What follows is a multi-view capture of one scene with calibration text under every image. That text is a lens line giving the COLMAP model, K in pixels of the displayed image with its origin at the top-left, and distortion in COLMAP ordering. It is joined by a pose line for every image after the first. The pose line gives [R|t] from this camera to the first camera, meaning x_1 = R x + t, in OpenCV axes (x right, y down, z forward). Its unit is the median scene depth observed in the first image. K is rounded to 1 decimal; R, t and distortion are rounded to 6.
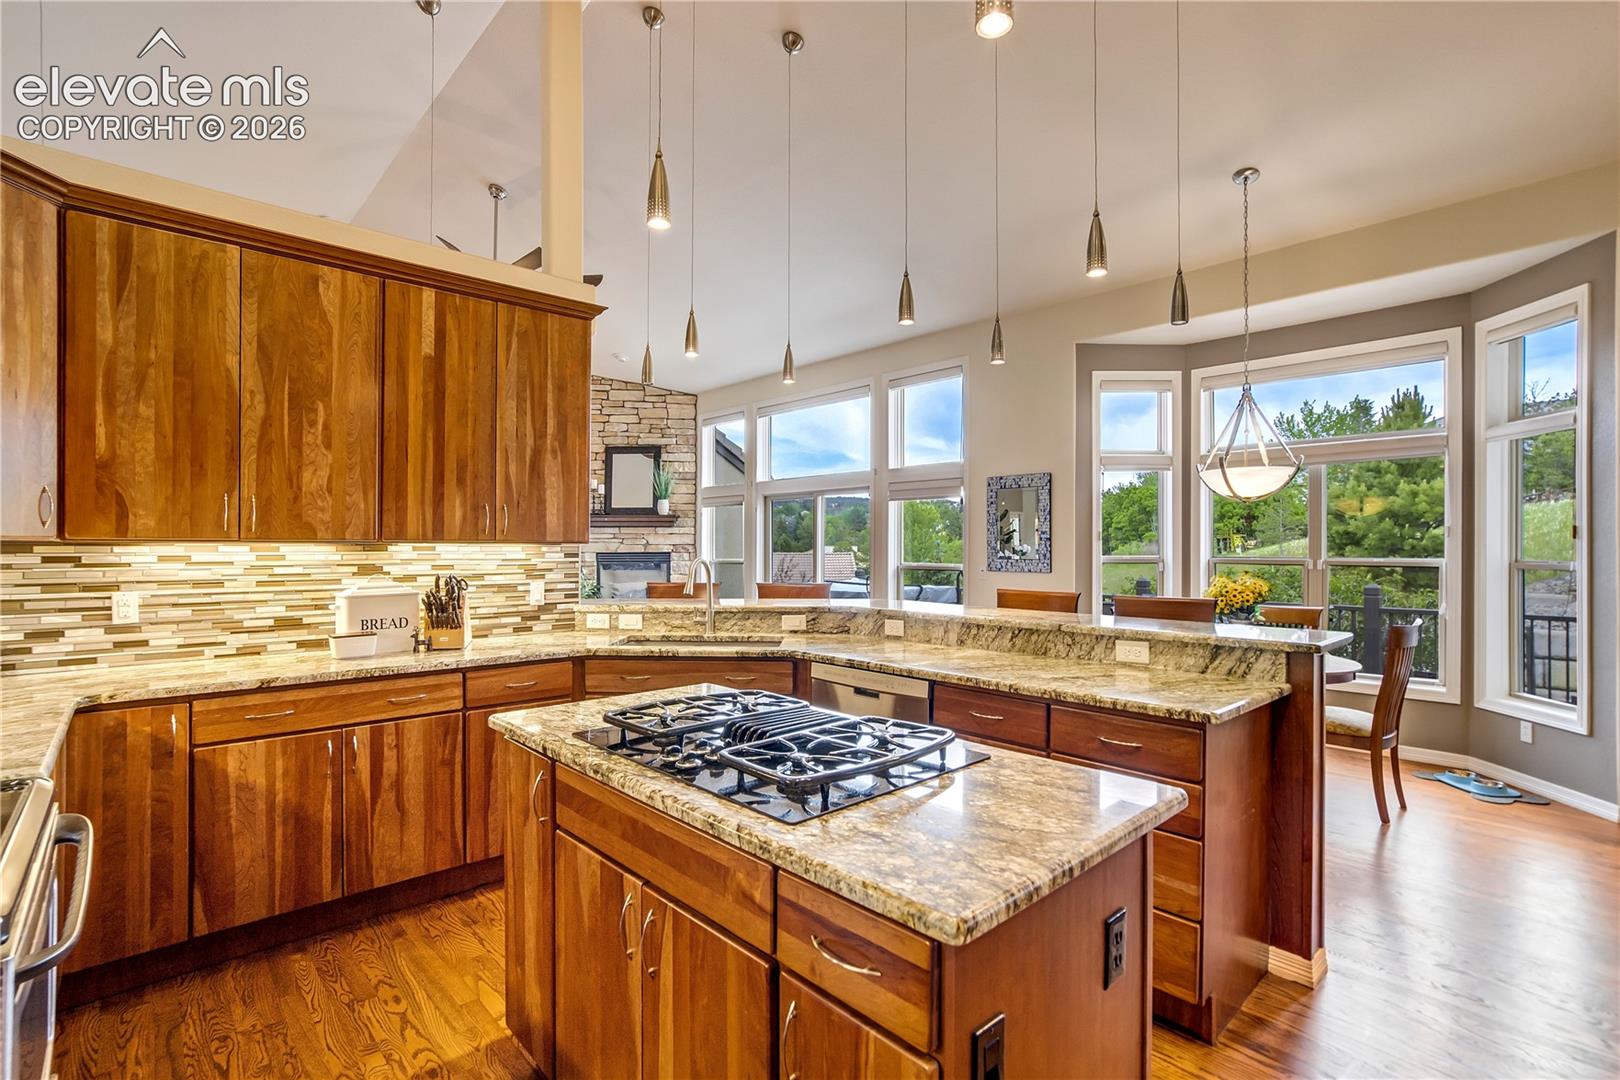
lens RADIAL K [[756.7, 0, 811.1], [0, 756.7, 543.8], [0, 0, 1]] dist [-0.006399, -0.000994]
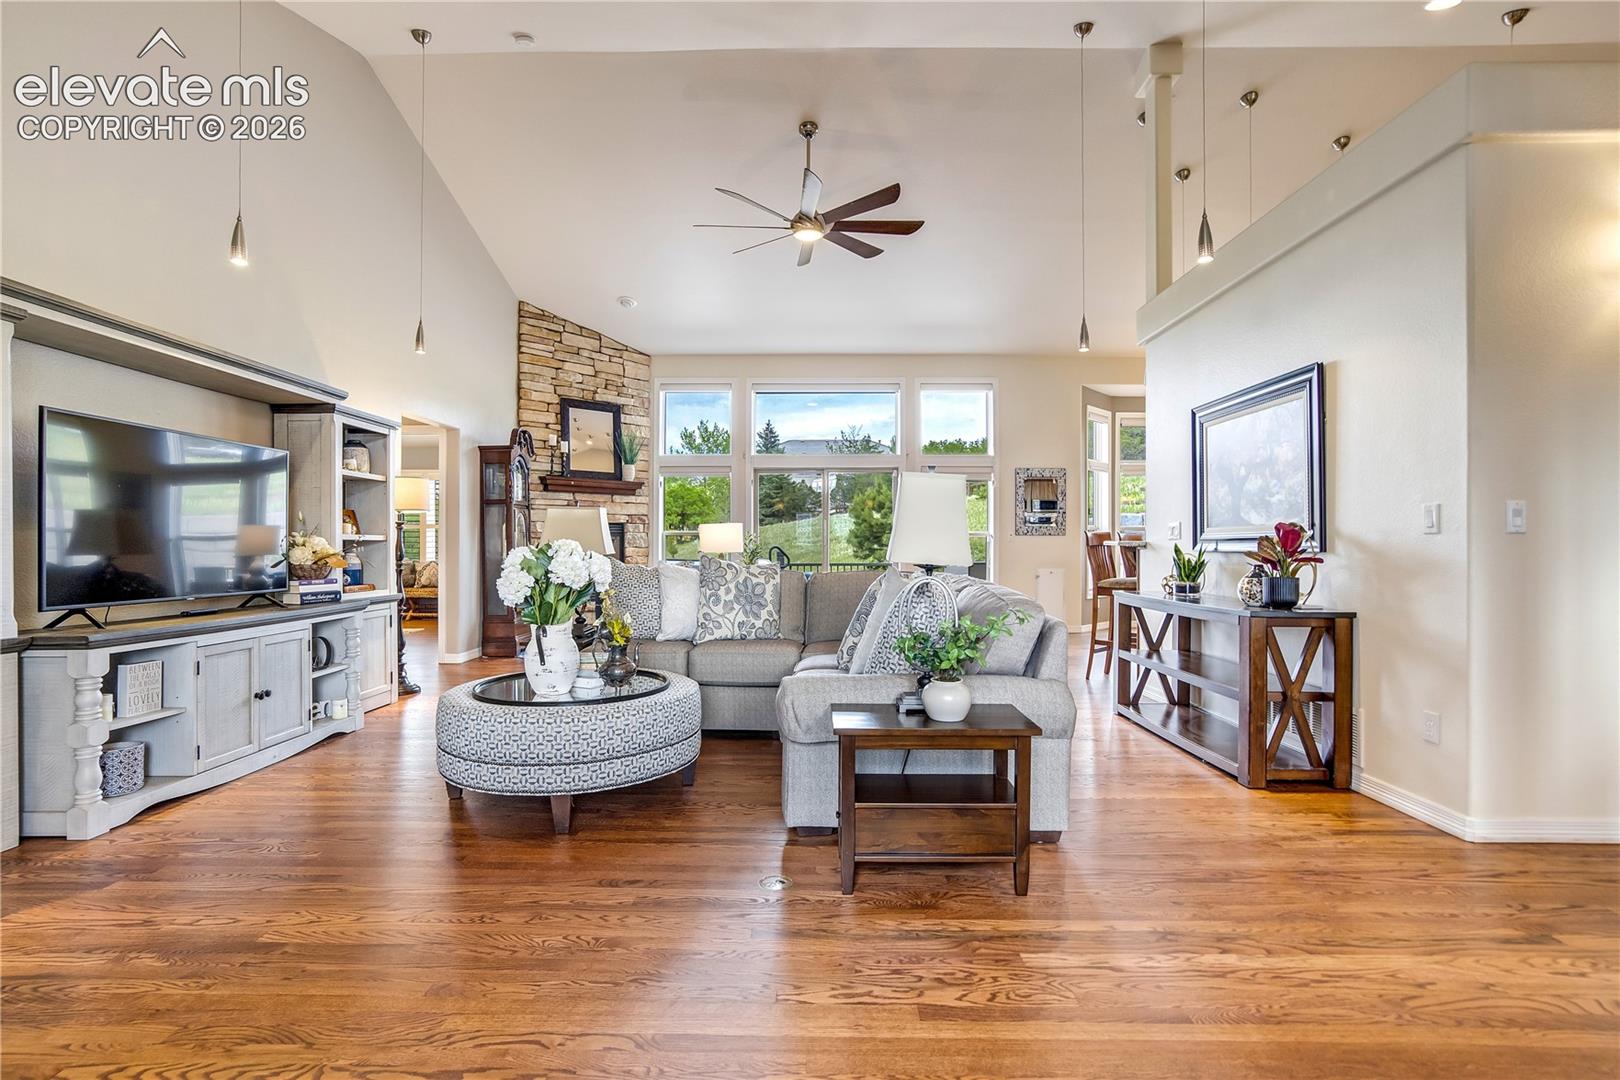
lens RADIAL K [[756.7, 0, 808.4], [0, 756.7, 540.6], [0, 0, 1]] dist [-0.006399, -0.000994]
pose [[0.679531, 0.000176, 0.733647, -0.707838], [-0.000221, 1.000000, -0.000035, 0.032593], [-0.733647, -0.000138, 0.679531, 0.217351]]
